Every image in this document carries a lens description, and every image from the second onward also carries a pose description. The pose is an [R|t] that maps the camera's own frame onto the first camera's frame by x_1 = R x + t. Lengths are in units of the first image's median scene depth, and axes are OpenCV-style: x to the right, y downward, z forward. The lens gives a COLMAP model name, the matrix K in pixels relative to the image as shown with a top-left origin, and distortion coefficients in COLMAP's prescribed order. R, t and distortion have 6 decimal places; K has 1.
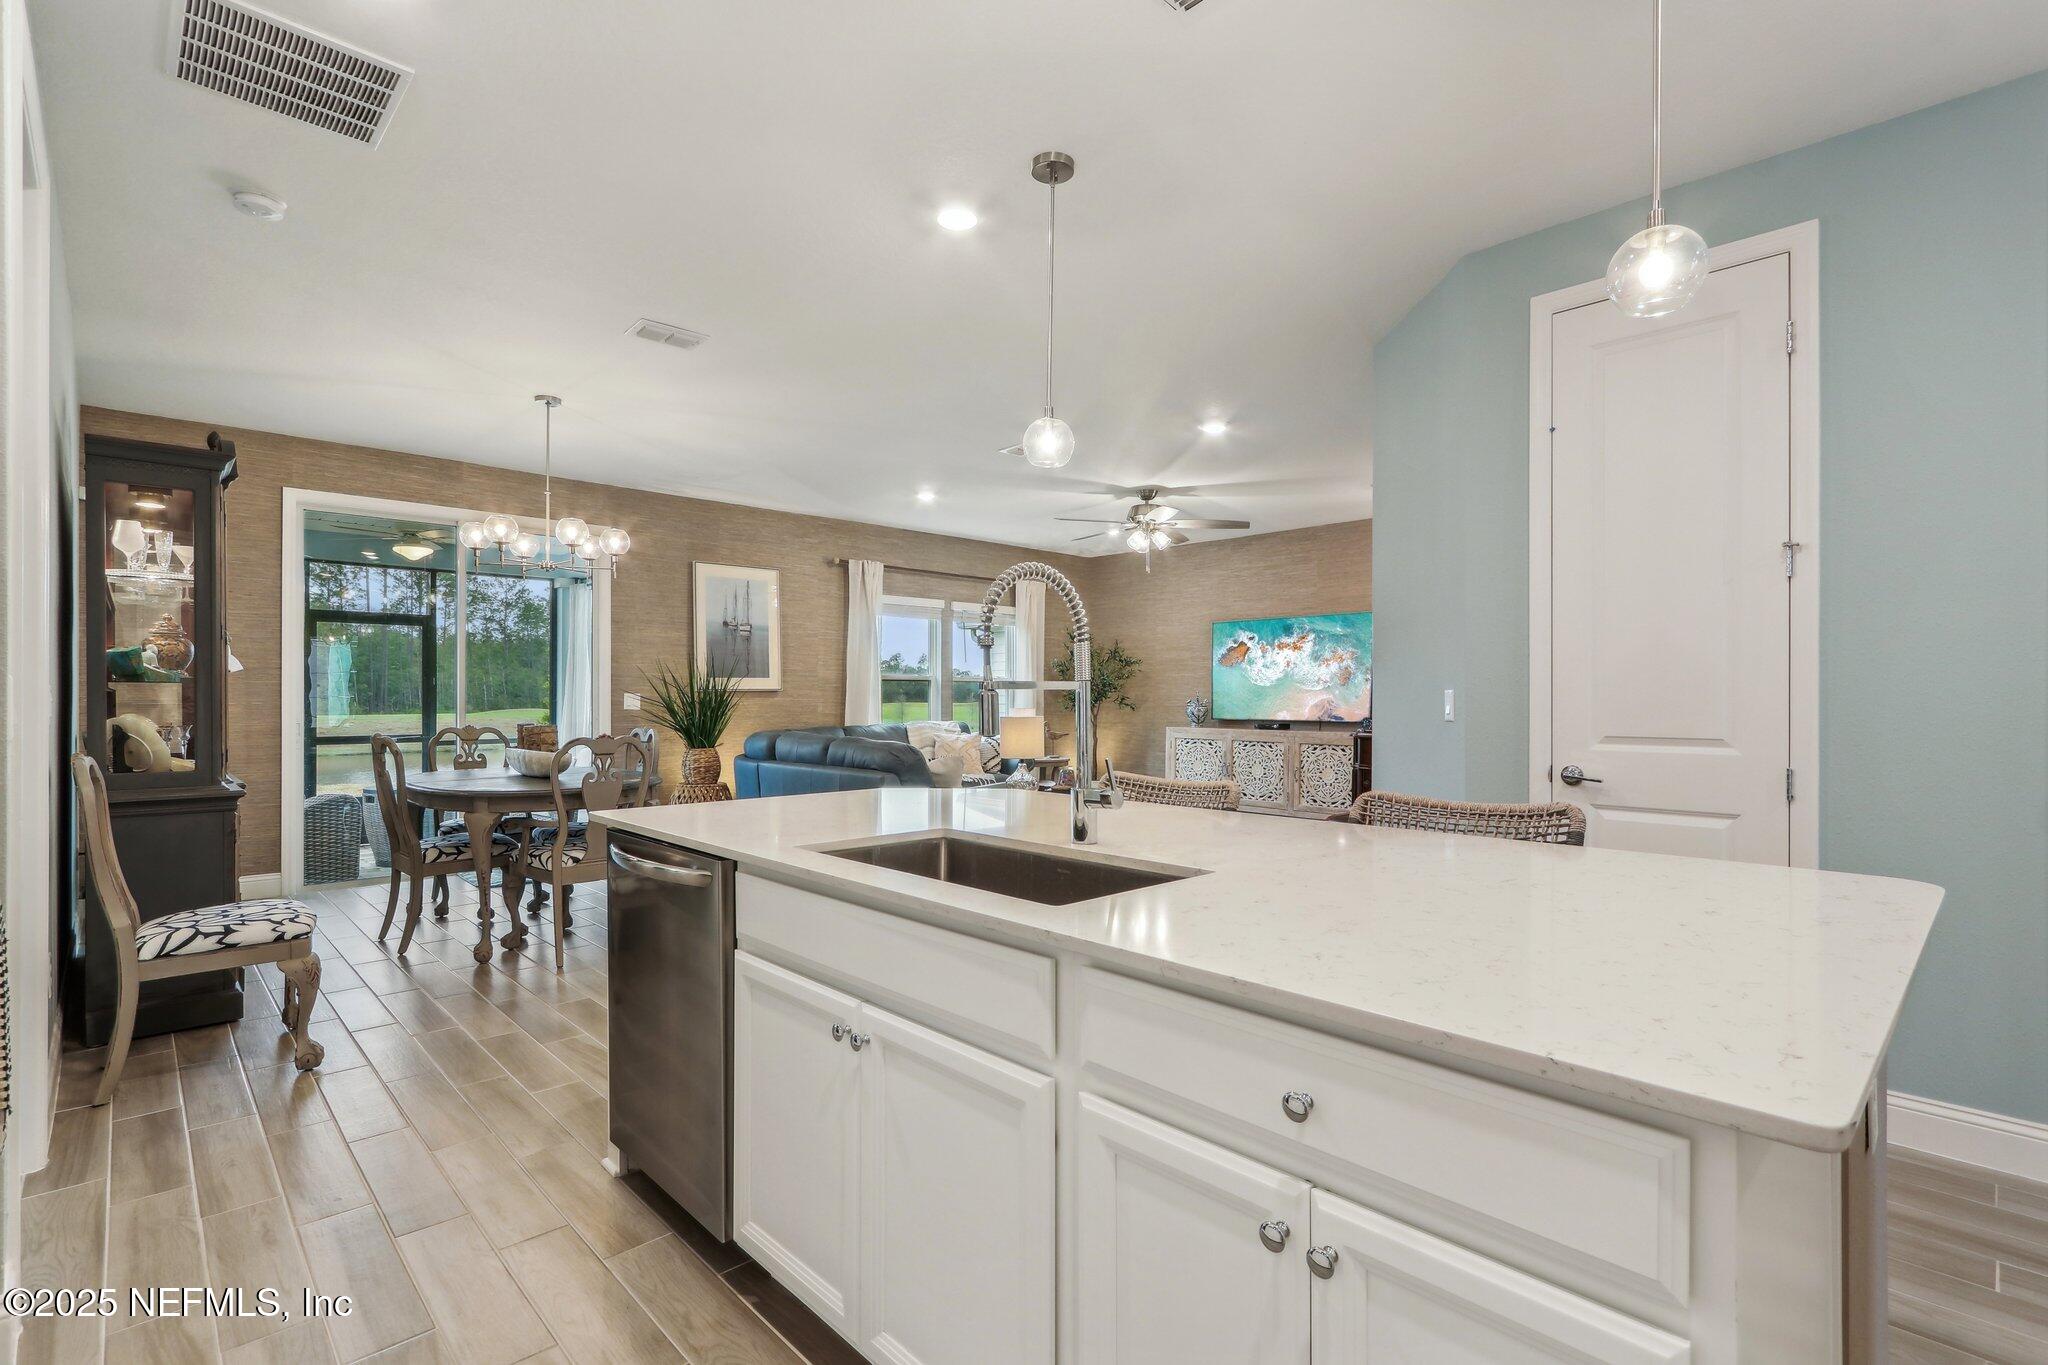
lens RADIAL K [[945.8, 0, 1004.1], [0, 945.8, 689.7], [0, 0, 1]] dist [-0.002687, 0.000042]
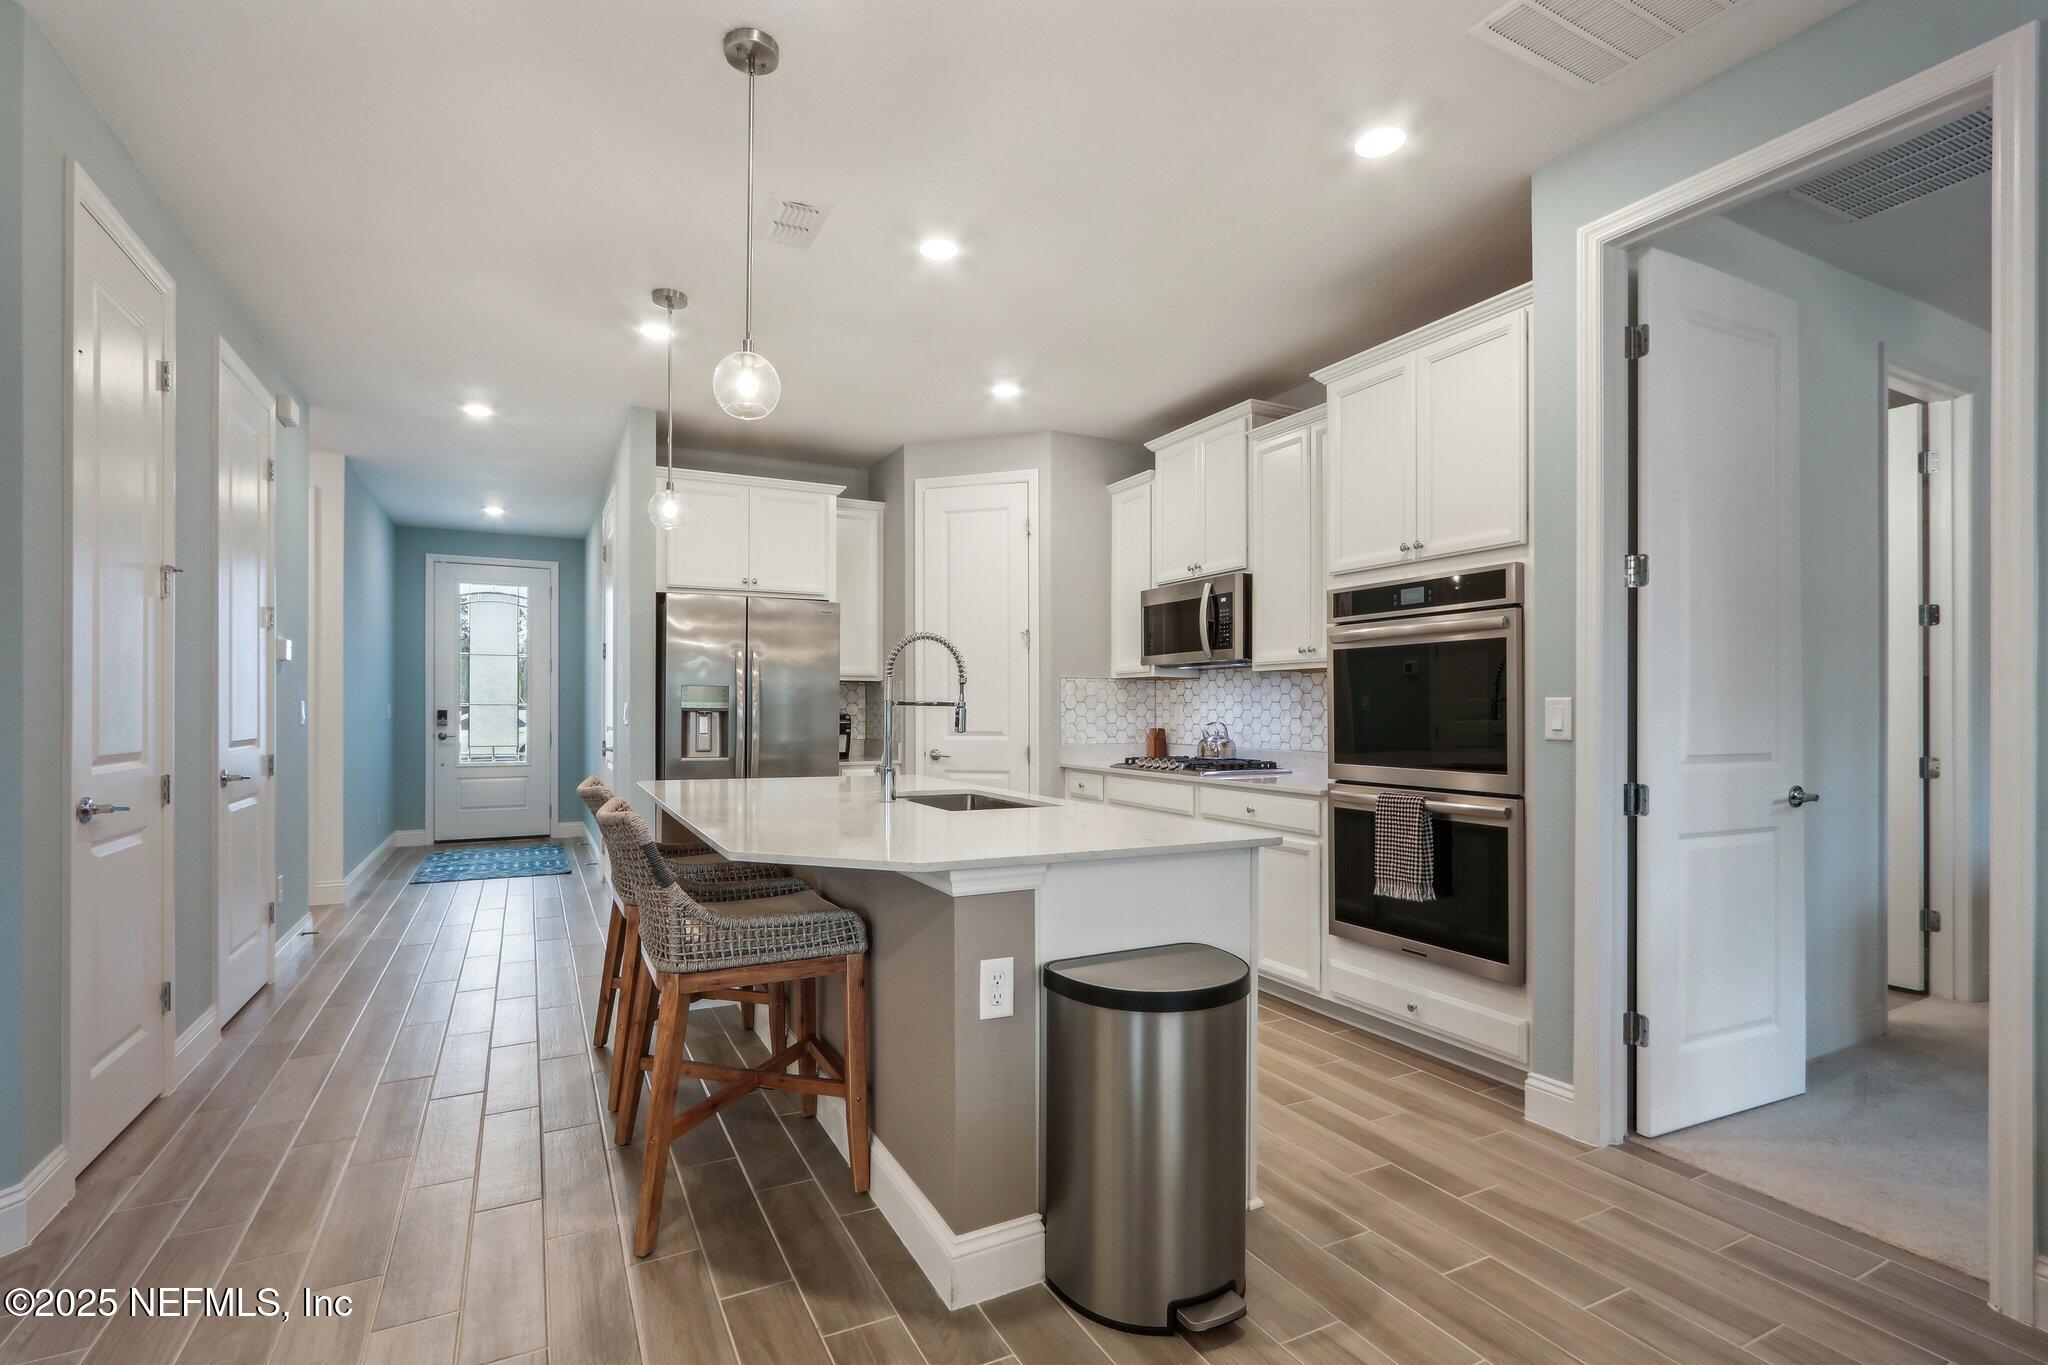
lens RADIAL K [[952.3, 0, 1006.4], [0, 952.3, 701.5], [0, 0, 1]] dist [-0.002782, 0.000113]
pose [[-0.961951, 0.000888, 0.273222, -0.135254], [-0.003819, 0.999853, -0.016697, 0.004577], [-0.273197, -0.017106, -0.961806, 0.594579]]
